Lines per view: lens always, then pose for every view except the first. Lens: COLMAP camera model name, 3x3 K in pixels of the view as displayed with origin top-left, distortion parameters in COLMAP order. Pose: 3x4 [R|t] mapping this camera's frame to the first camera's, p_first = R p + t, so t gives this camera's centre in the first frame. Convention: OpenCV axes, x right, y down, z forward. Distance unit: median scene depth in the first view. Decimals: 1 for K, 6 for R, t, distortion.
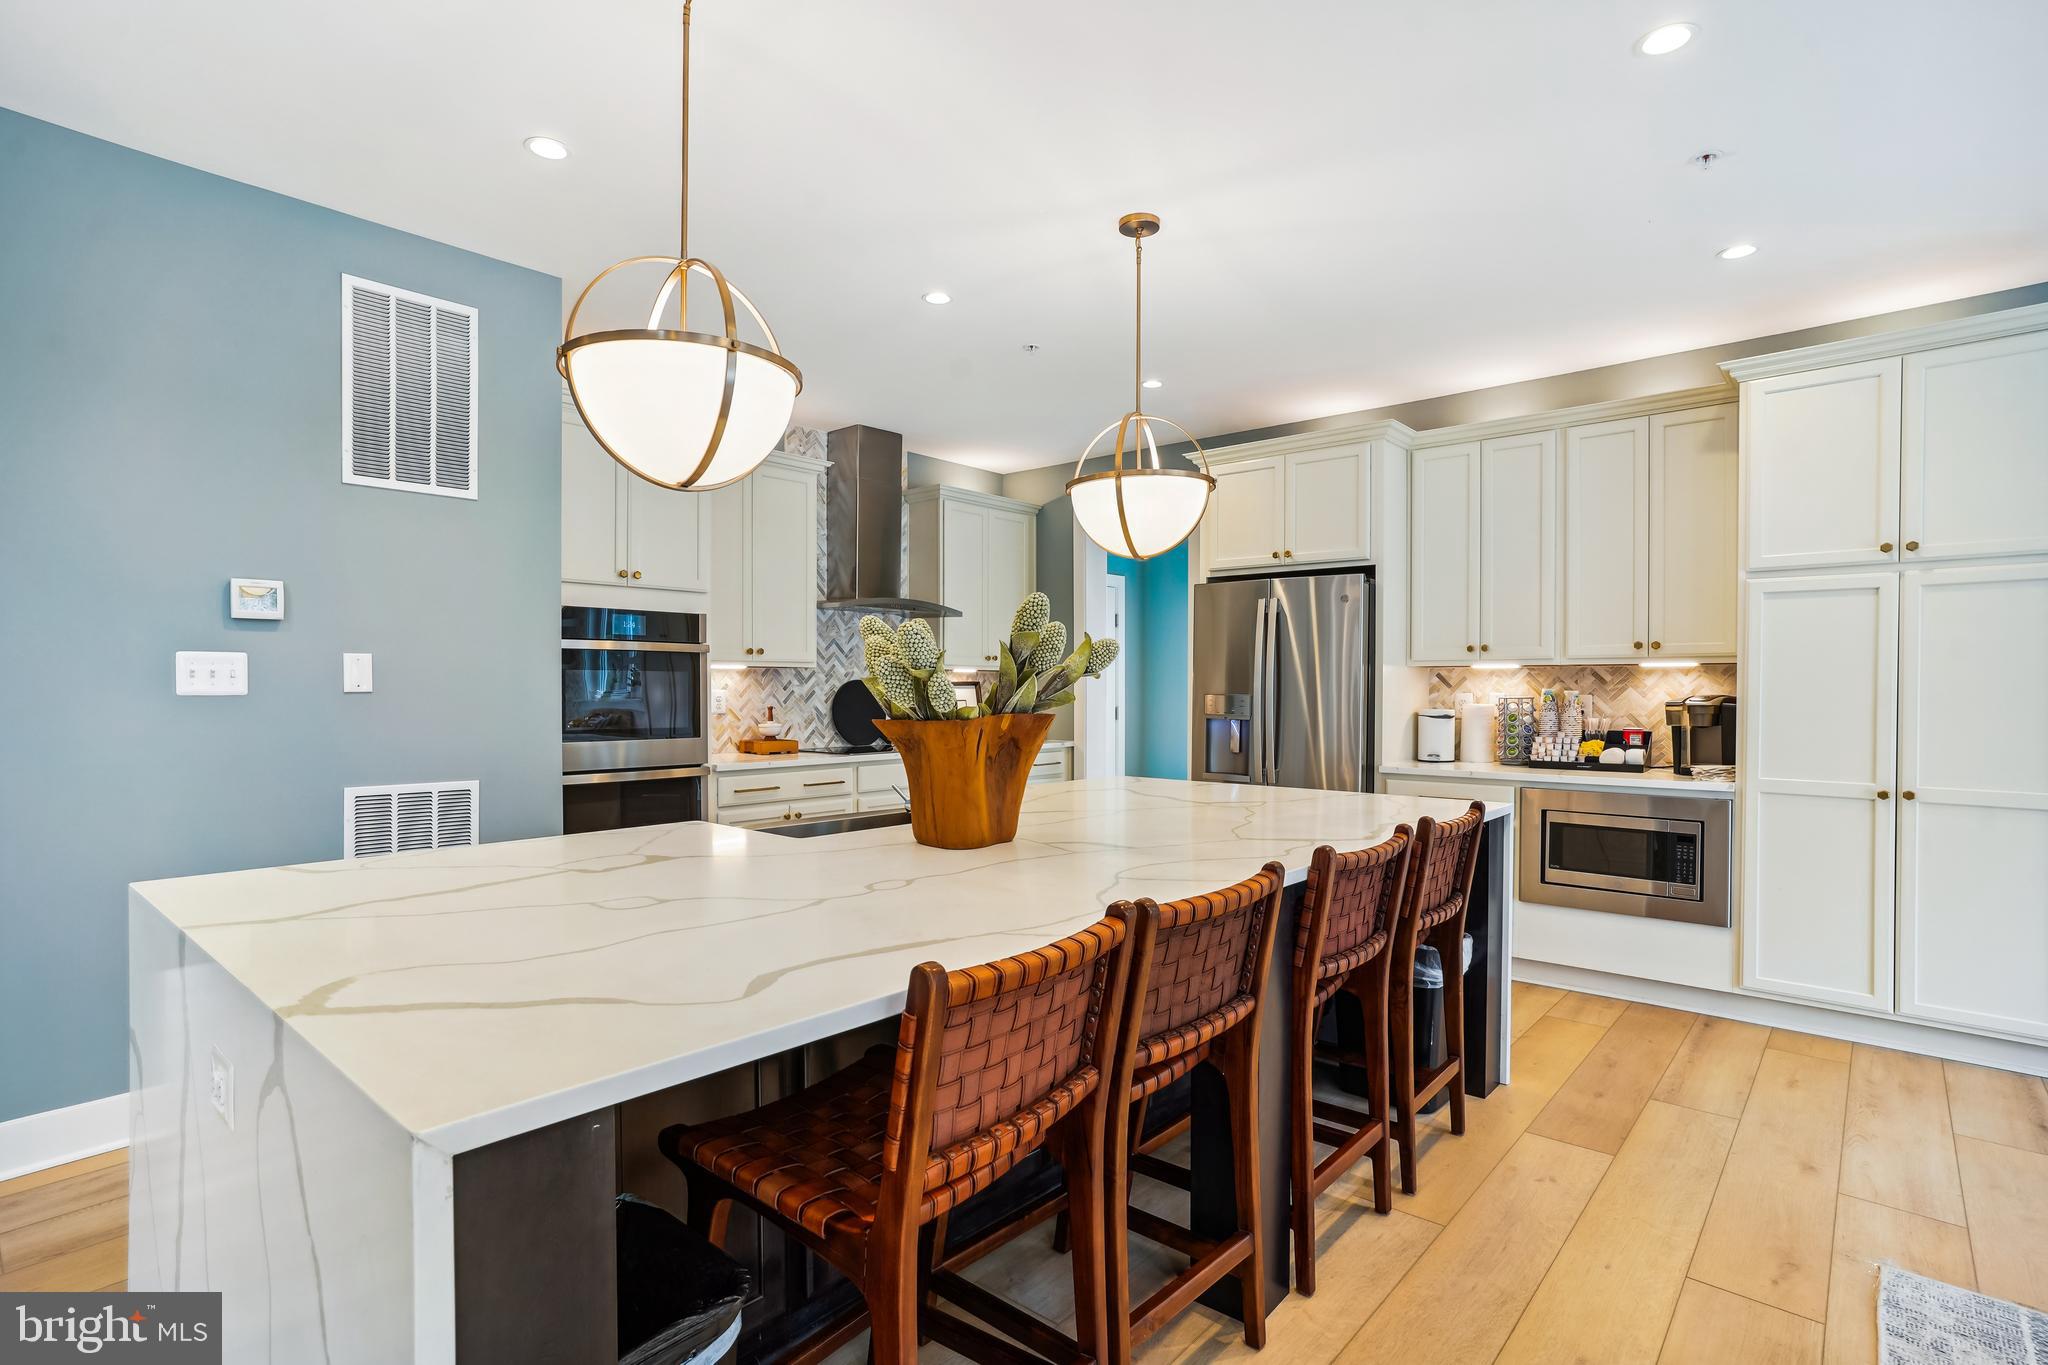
lens RADIAL K [[999.2, 0, 1013.5], [0, 999.2, 694.4], [0, 0, 1]] dist [-0.050248, 0.028341]
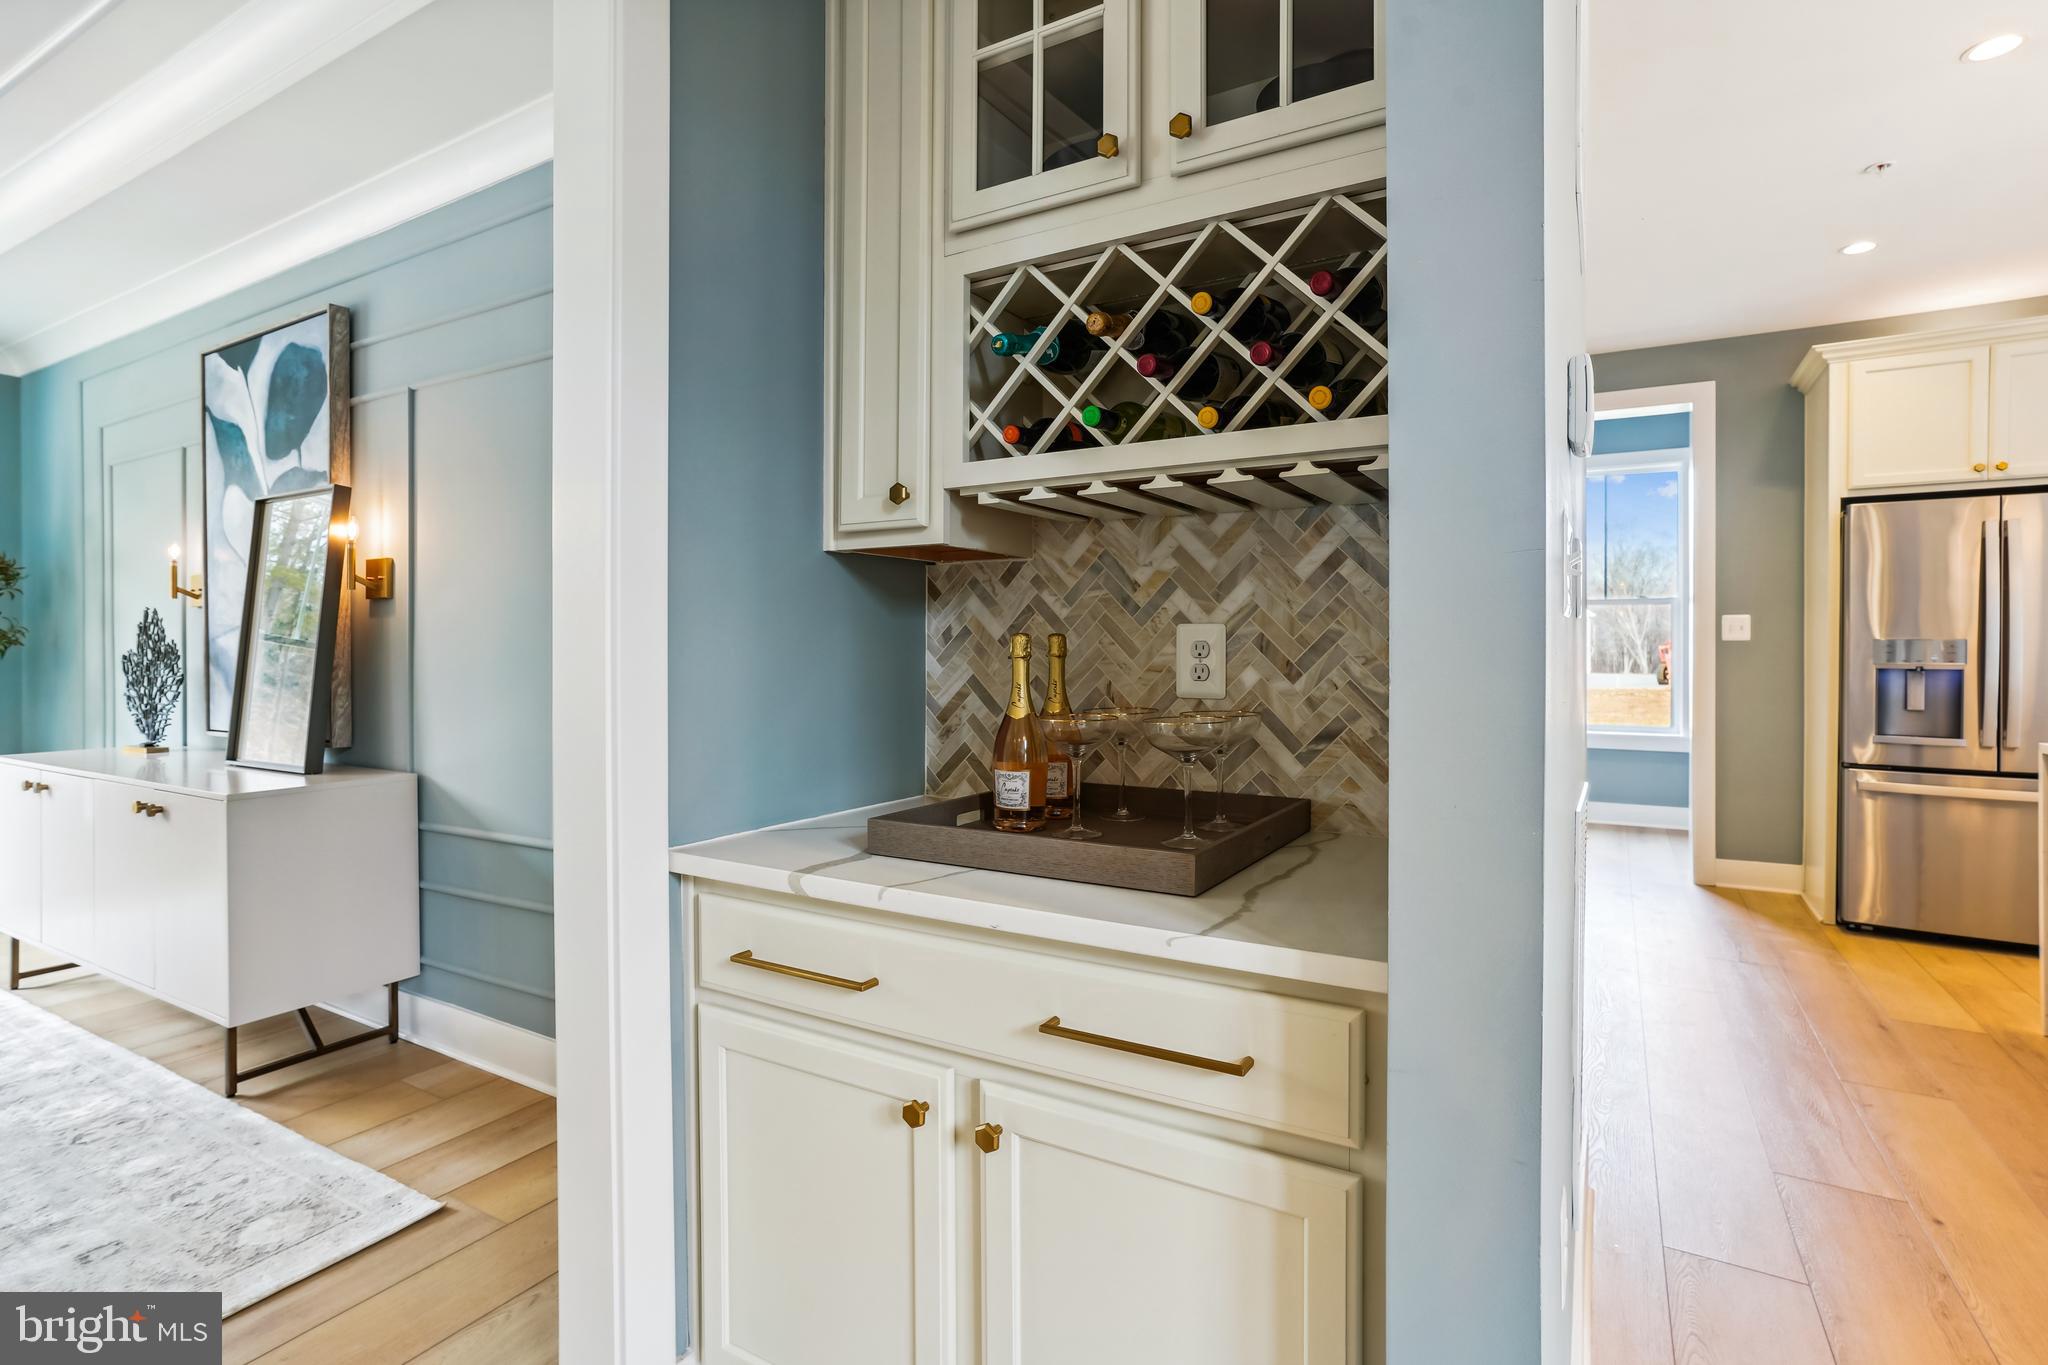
lens RADIAL K [[999.2, 0, 1015.0], [0, 999.2, 650.9], [0, 0, 1]] dist [-0.050248, 0.028341]
pose [[0.982137, -0.005419, 0.188089, -0.778525], [0.006226, 0.999974, -0.003700, 0.009208], [-0.188064, 0.004805, 0.982145, 0.422592]]
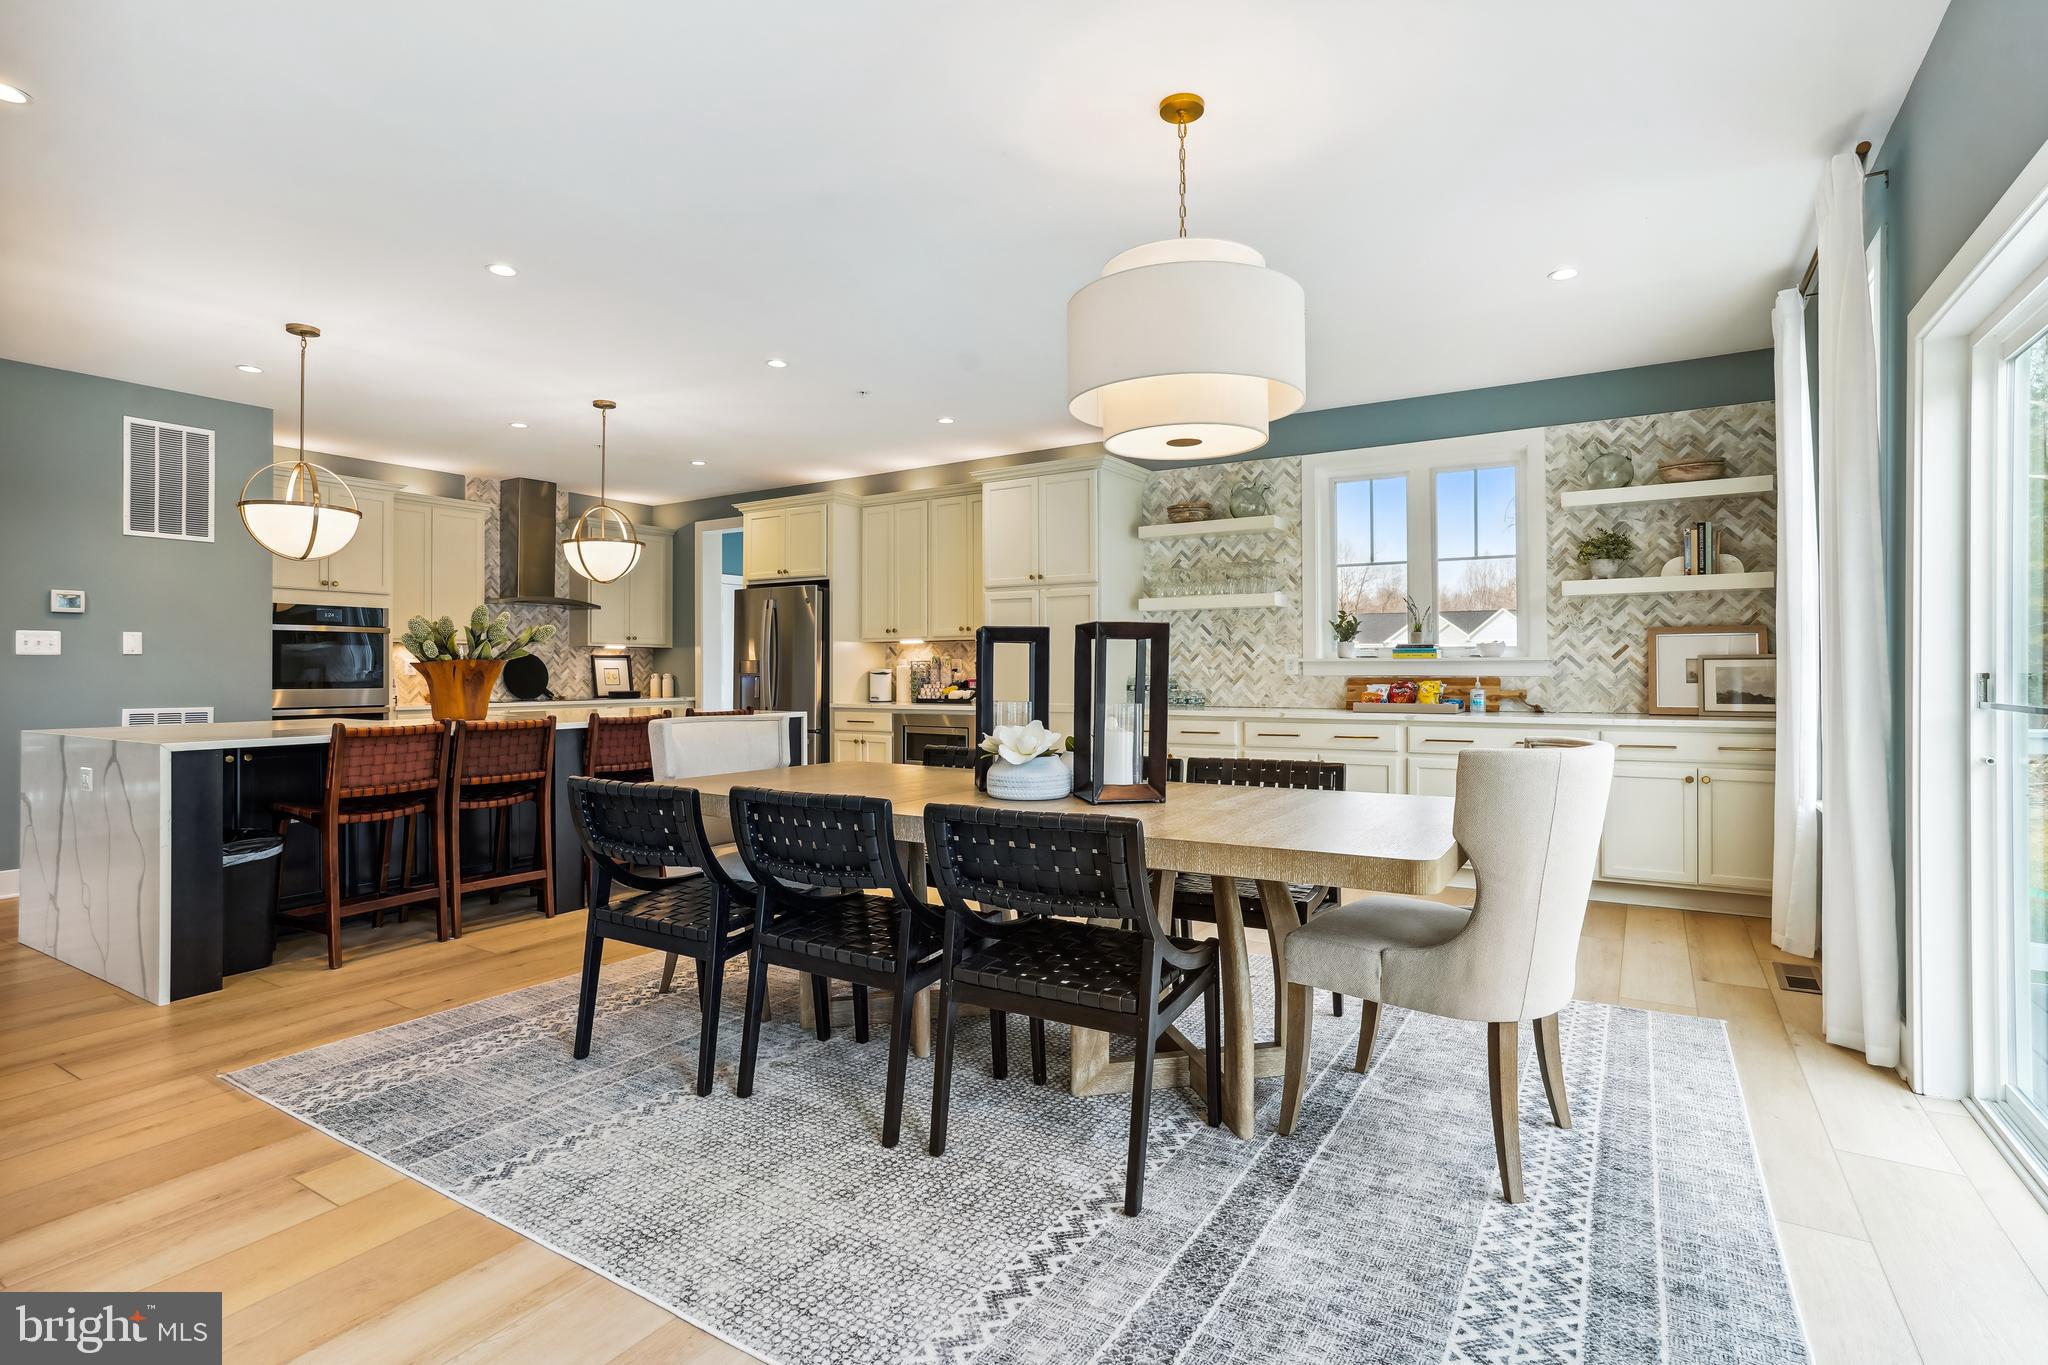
lens RADIAL K [[999.2, 0, 1029.1], [0, 999.2, 662.0], [0, 0, 1]] dist [-0.050248, 0.028341]
pose [[0.986161, -0.003581, 0.165752, 0.454197], [0.006788, 0.999801, -0.018785, 0.040330], [-0.165652, 0.019650, 0.985989, -0.719750]]
